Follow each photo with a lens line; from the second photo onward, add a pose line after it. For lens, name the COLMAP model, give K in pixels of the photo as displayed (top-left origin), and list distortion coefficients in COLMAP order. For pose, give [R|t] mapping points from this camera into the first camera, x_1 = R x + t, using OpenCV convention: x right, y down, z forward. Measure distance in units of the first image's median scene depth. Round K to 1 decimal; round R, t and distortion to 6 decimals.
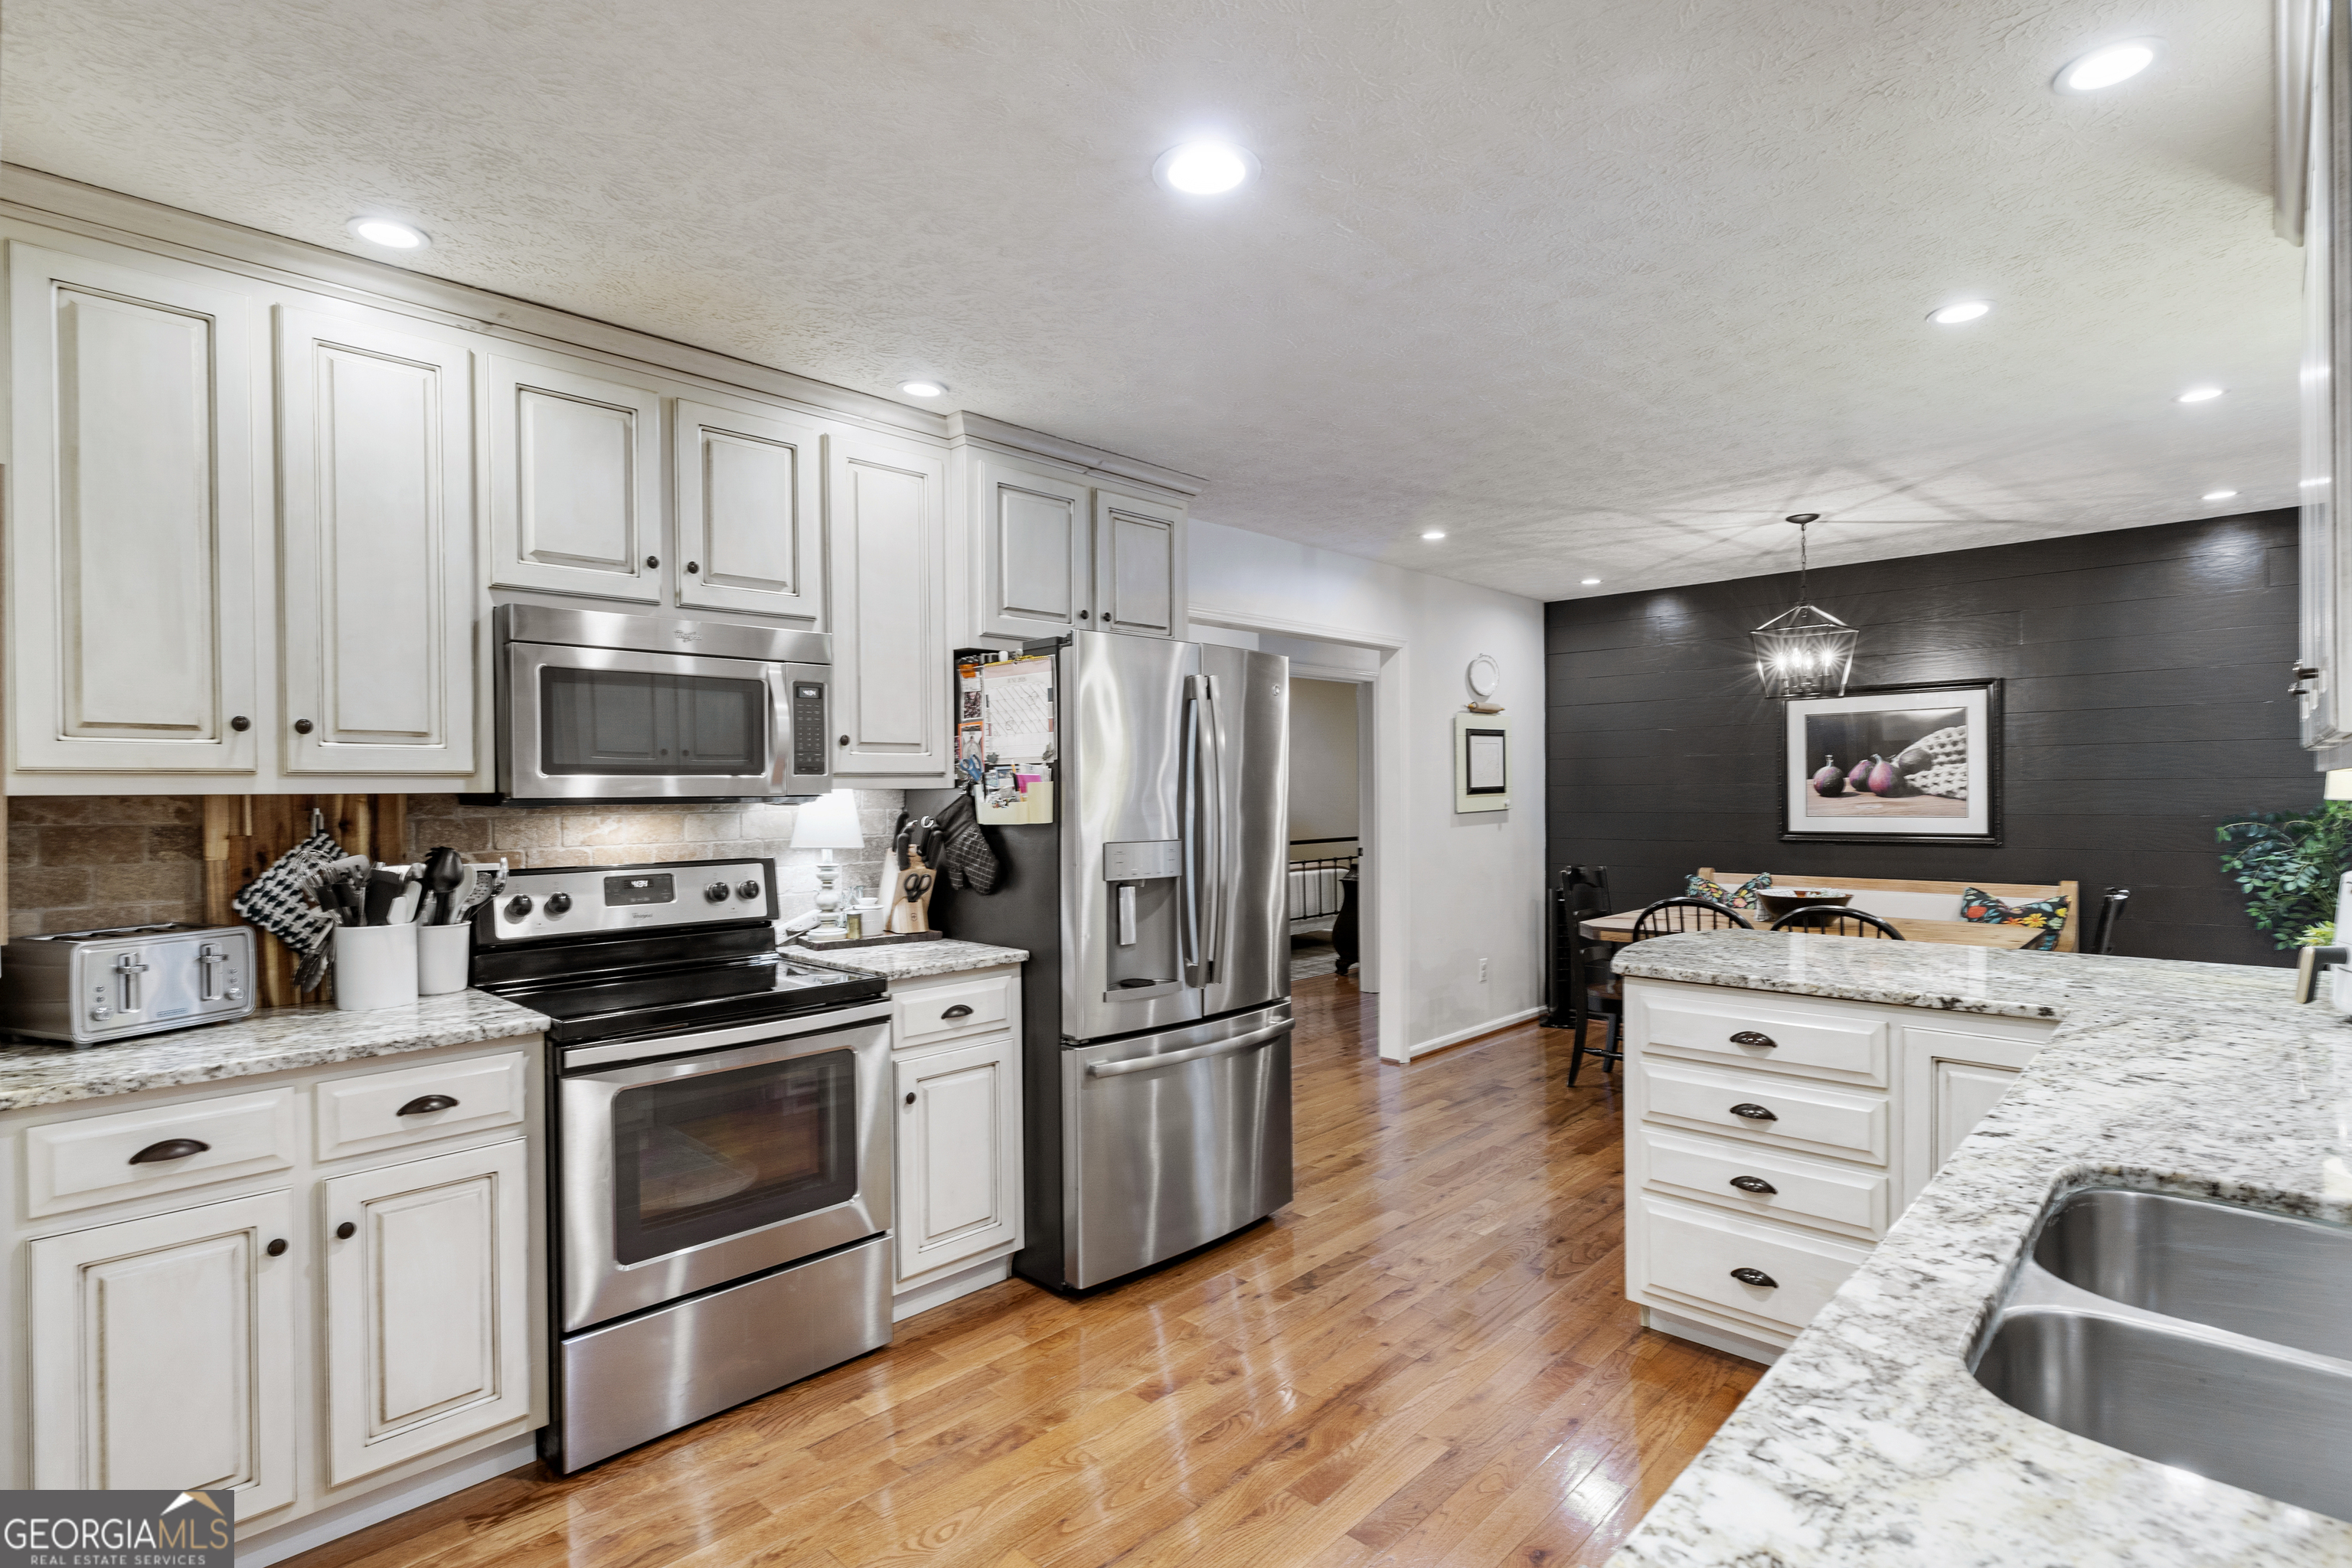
lens RADIAL K [[1080.9, 0, 1172.2], [0, 1080.9, 803.1], [0, 0, 1]] dist [-0.006749, -0.000405]
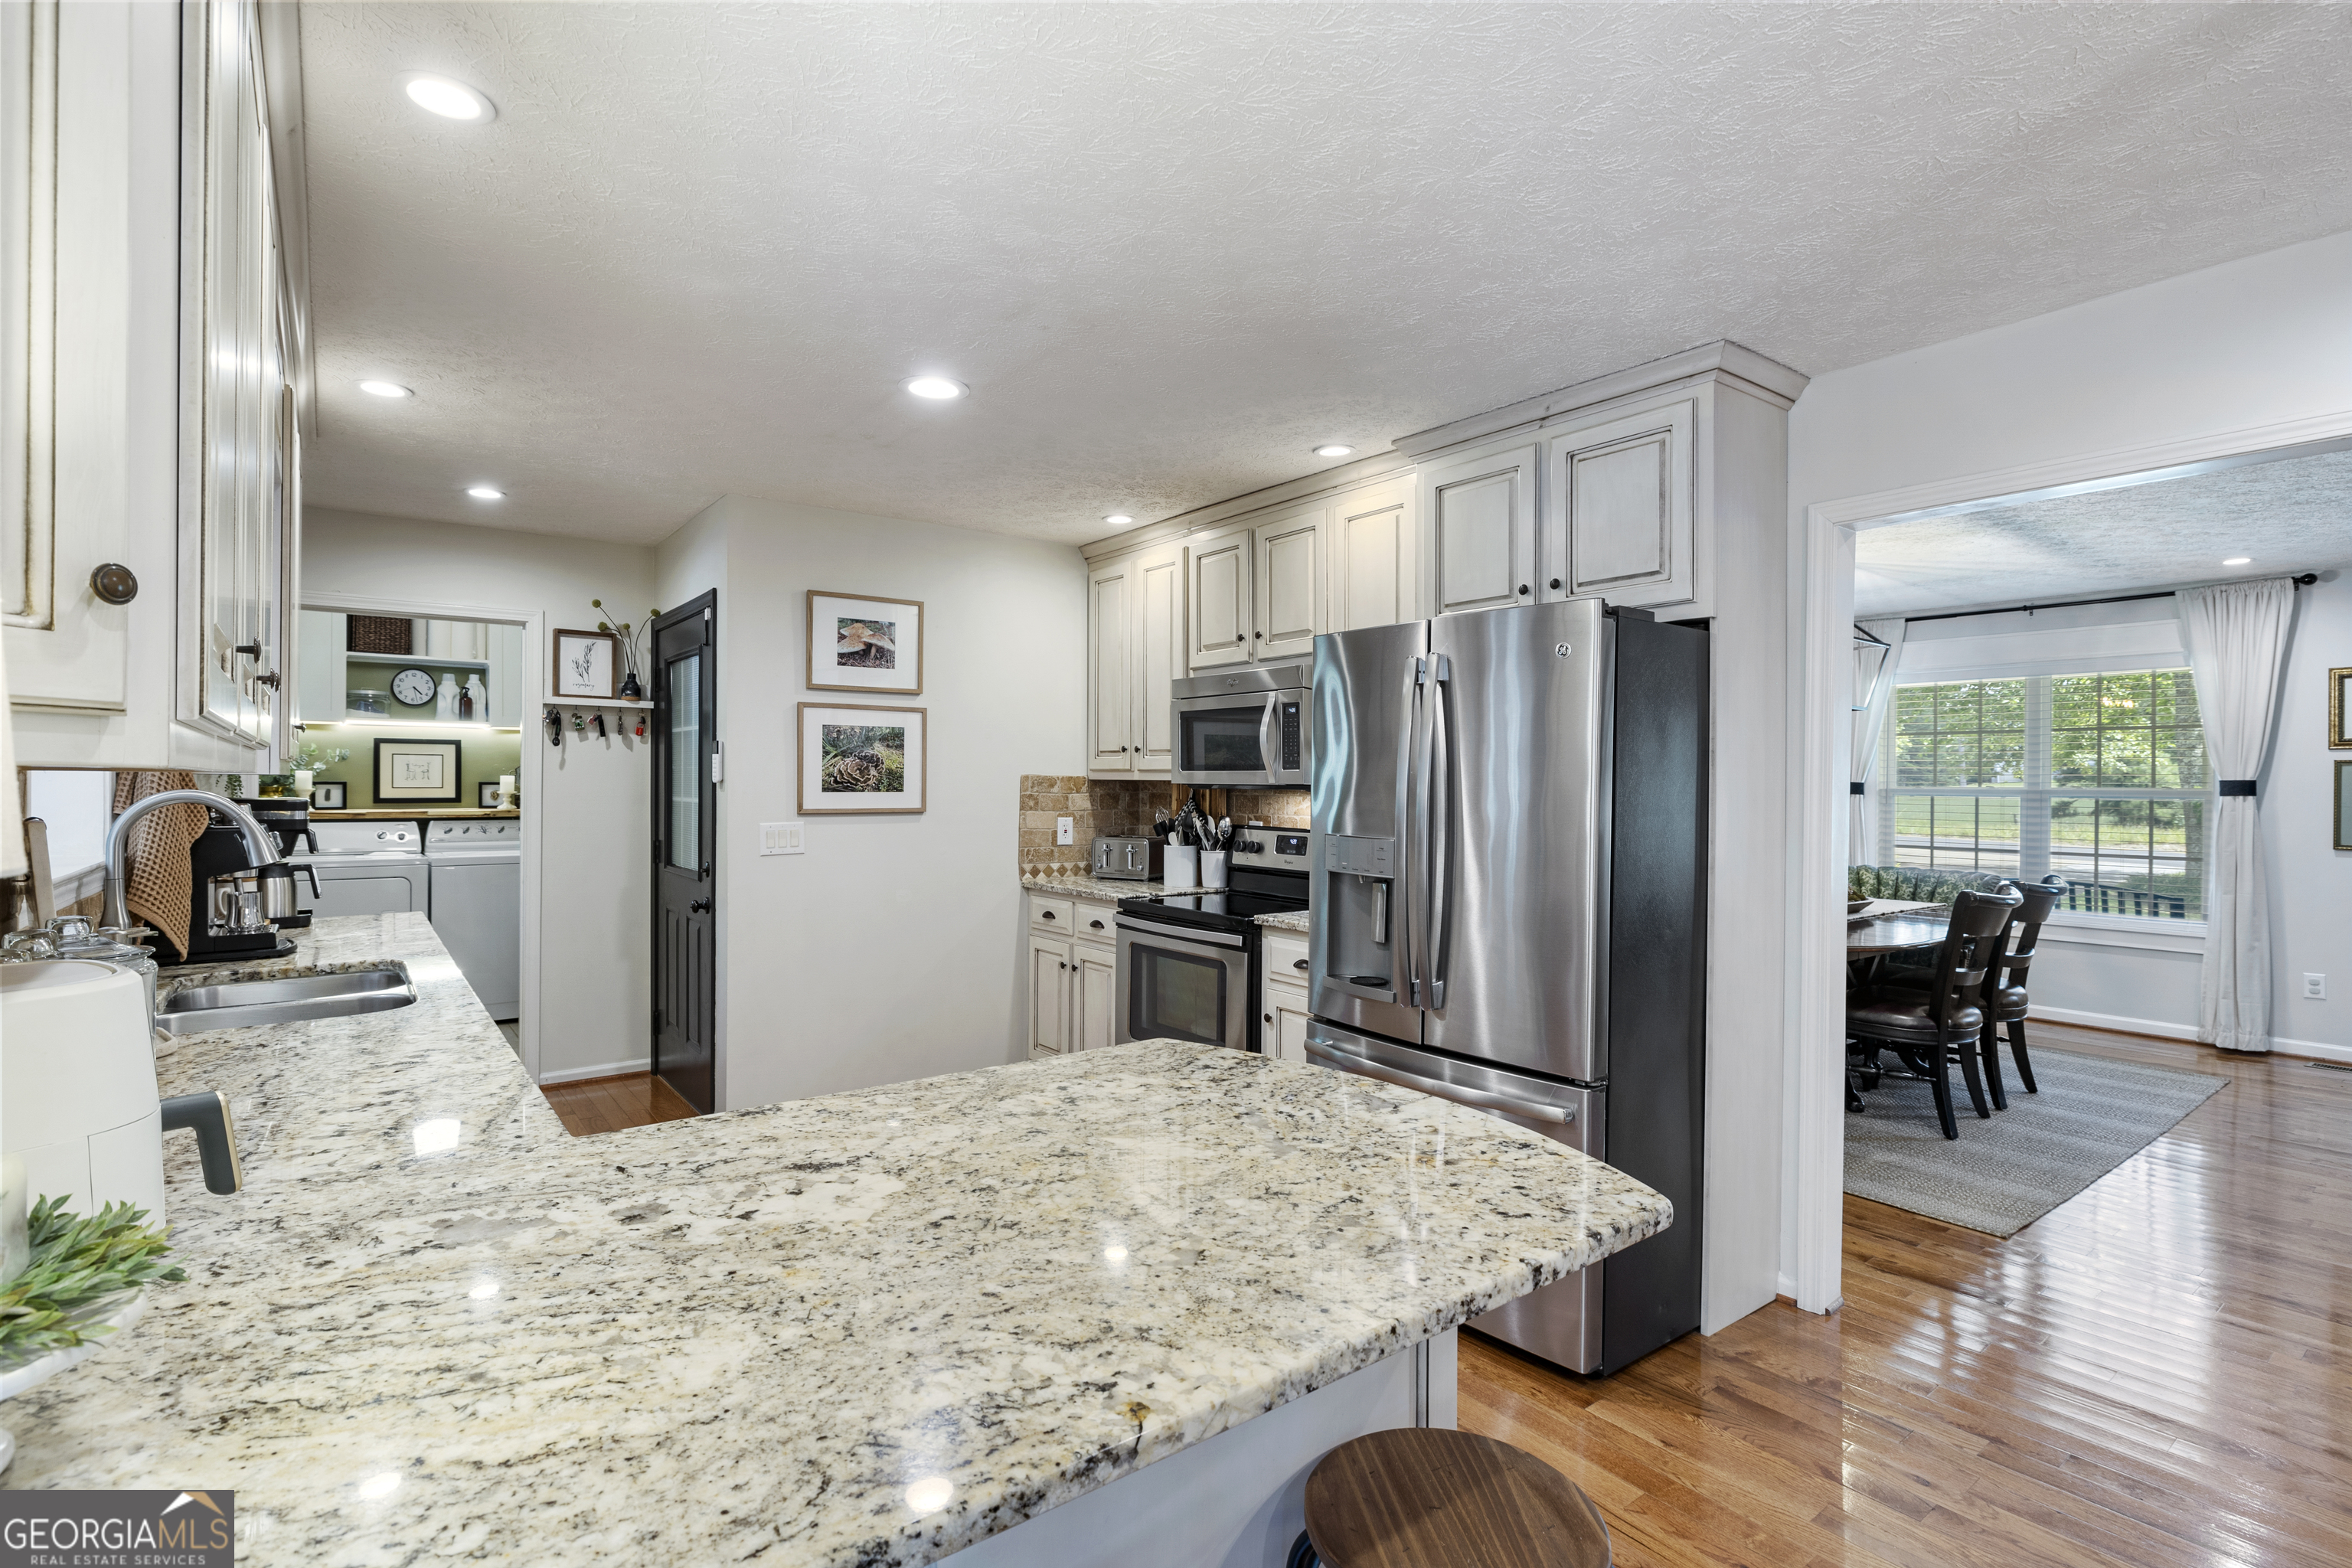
lens RADIAL K [[1080.9, 0, 1193.2], [0, 1080.9, 776.7], [0, 0, 1]] dist [-0.006749, -0.000405]
pose [[-0.111048, 0.004928, -0.993803, 0.542430], [-0.015228, 0.999862, 0.006660, -0.013219], [0.993698, 0.015874, -0.110958, 0.535513]]
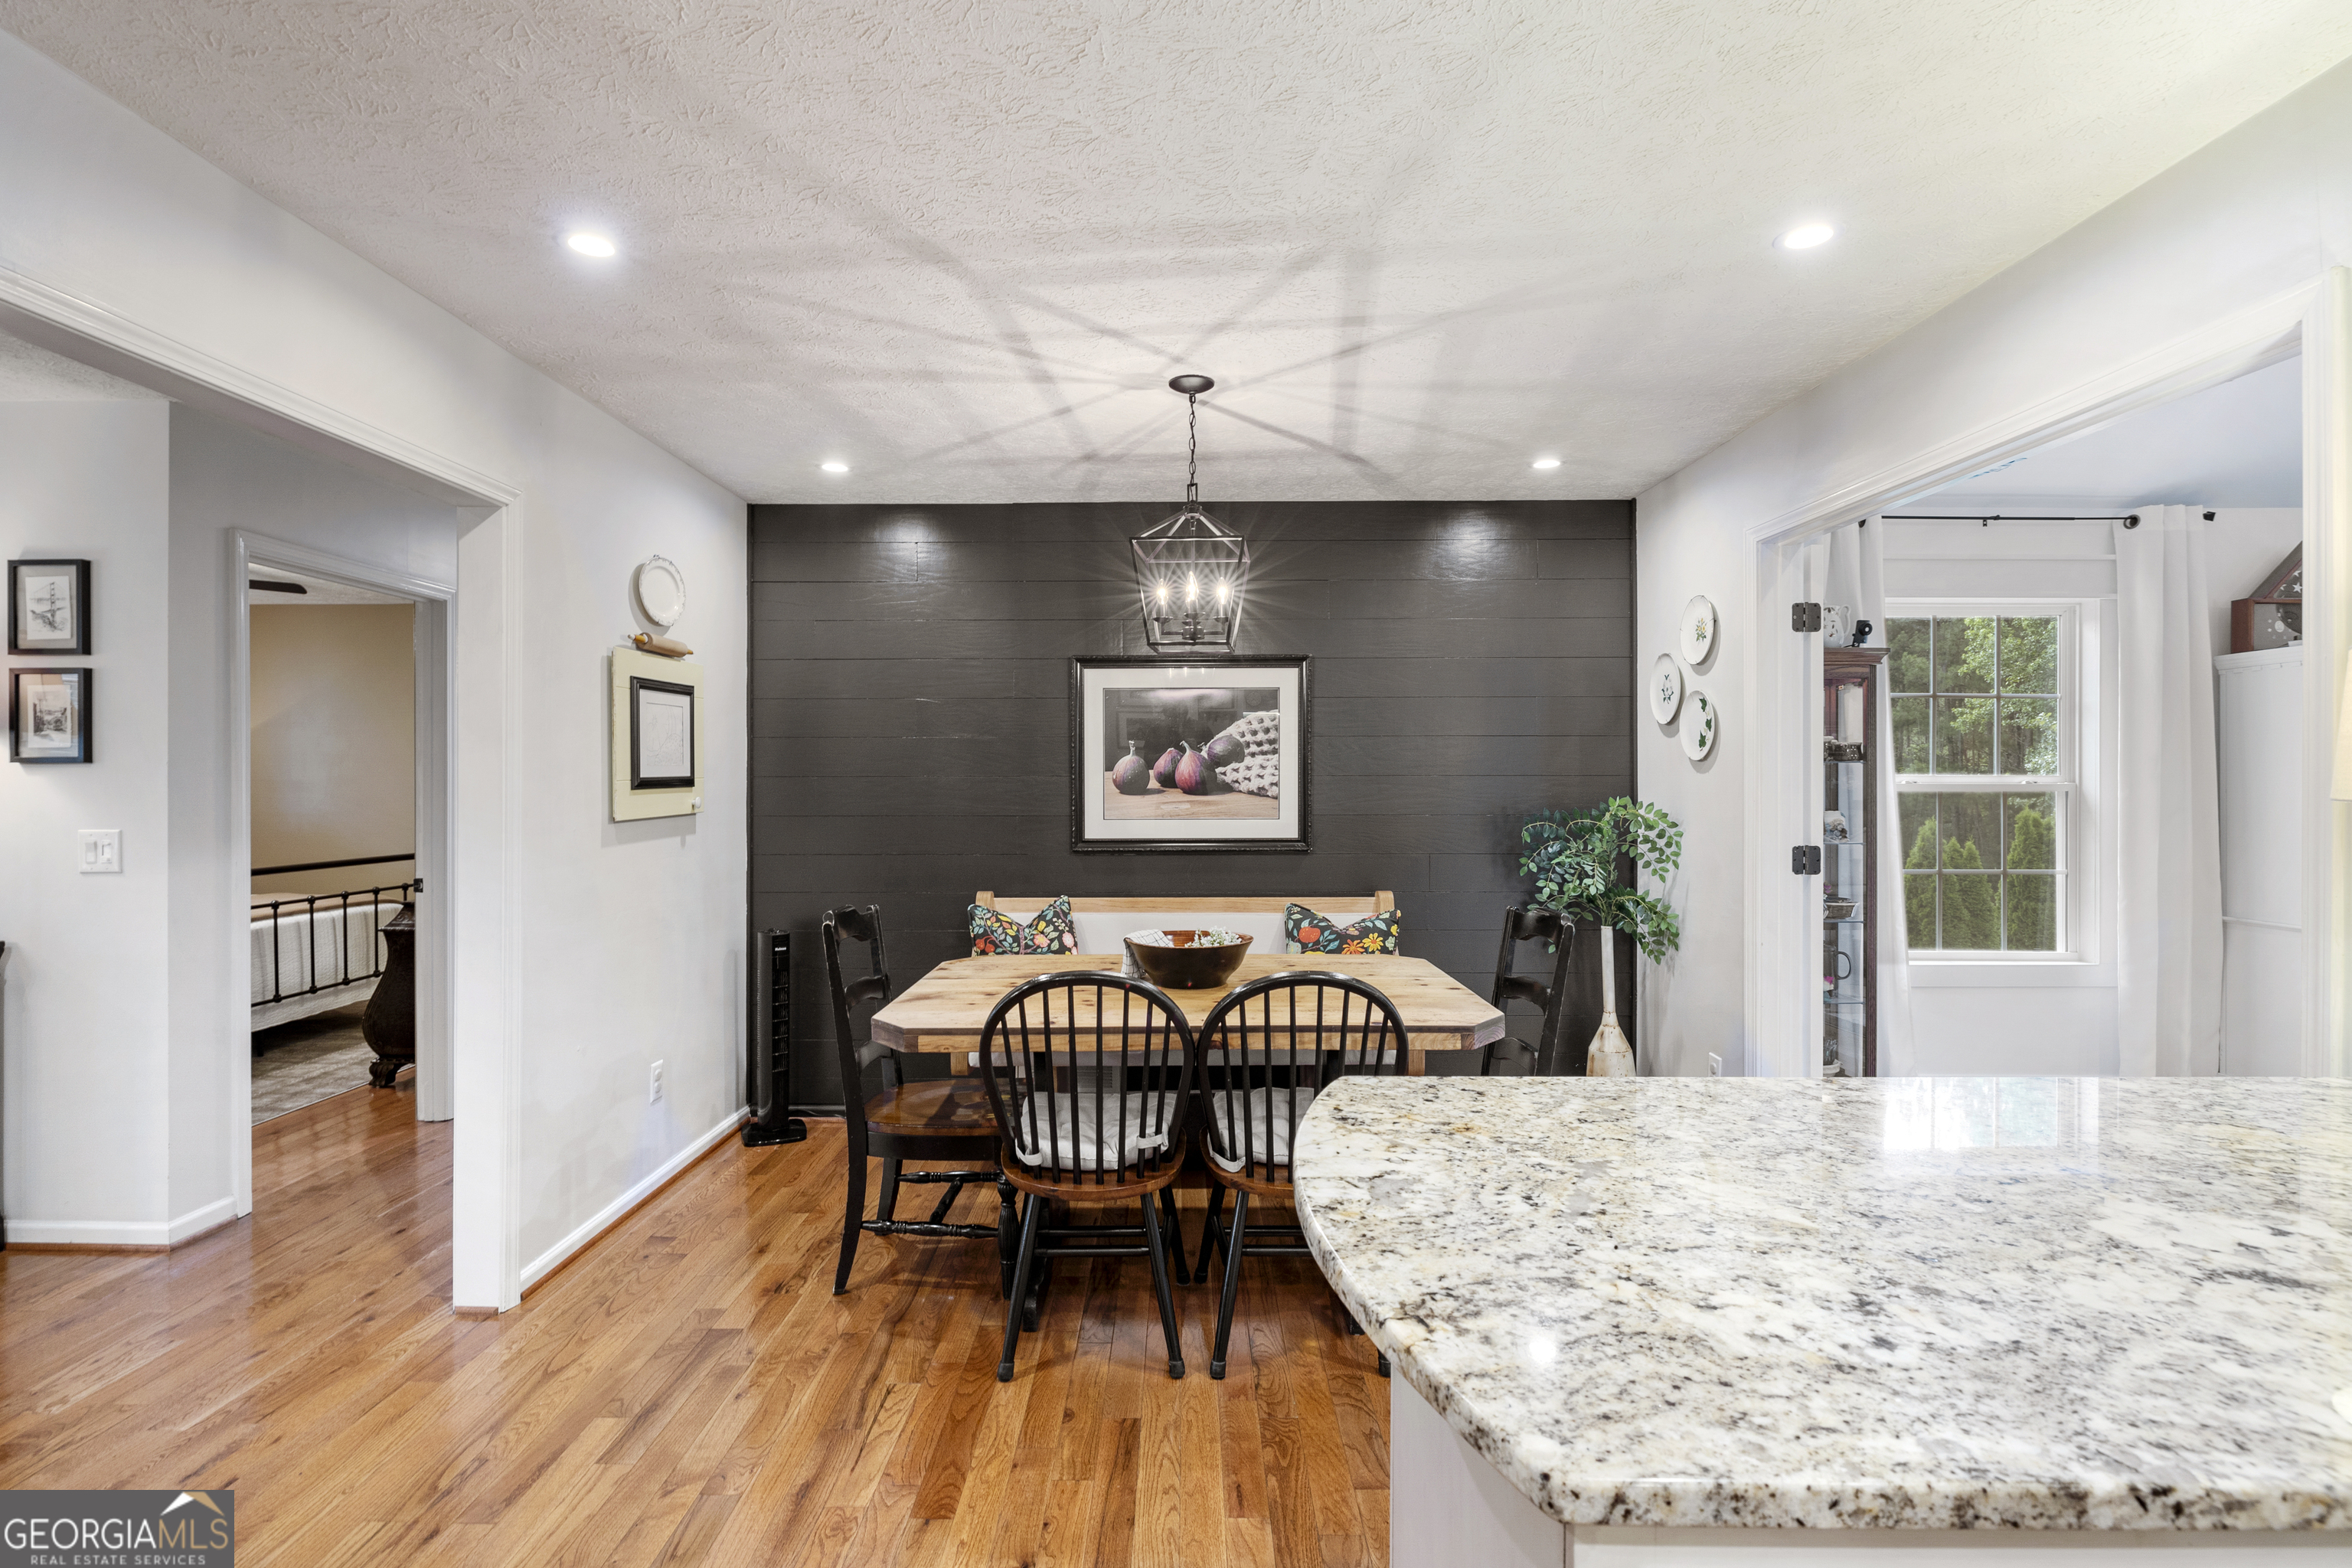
lens RADIAL K [[1080.9, 0, 1171.5], [0, 1080.9, 782.6], [0, 0, 1]] dist [-0.006749, -0.000405]
pose [[0.715879, 0.007962, 0.698179, 0.085031], [0.001947, 0.999908, -0.013399, -0.003809], [-0.698222, 0.010952, 0.715798, 0.431691]]
